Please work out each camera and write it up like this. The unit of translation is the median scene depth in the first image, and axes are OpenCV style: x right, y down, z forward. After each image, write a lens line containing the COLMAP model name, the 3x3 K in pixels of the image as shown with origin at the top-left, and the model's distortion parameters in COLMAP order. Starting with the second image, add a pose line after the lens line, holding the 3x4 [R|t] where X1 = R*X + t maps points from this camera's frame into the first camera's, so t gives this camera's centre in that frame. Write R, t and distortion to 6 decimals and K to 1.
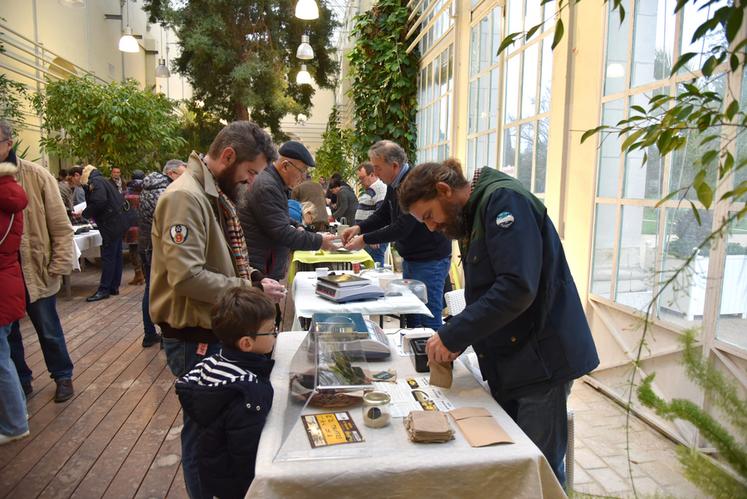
lens RADIAL K [[523.2, 0, 372.0], [0, 523.2, 251.3], [0, 0, 1]] dist [-0.010902, -0.001570]
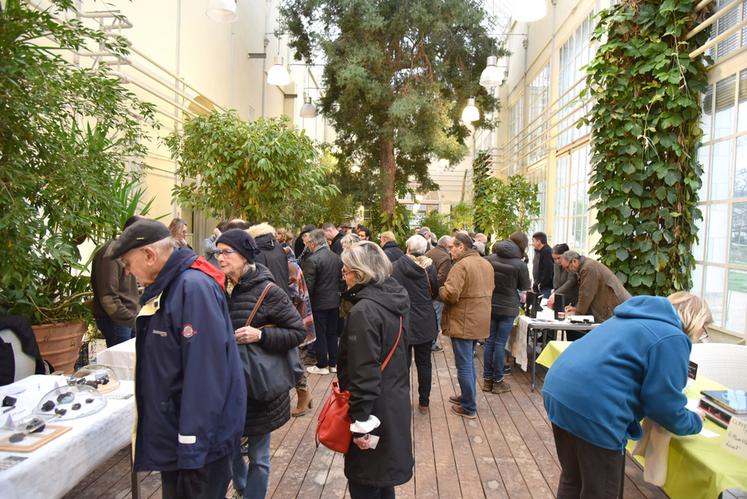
lens RADIAL K [[523.2, 0, 374.0], [0, 523.2, 248.7], [0, 0, 1]] dist [-0.010902, -0.001570]
pose [[0.980180, 0.021060, -0.196987, -0.159210], [-0.039586, 0.995101, -0.090589, -0.056132], [0.194114, 0.096591, 0.976212, 0.261165]]
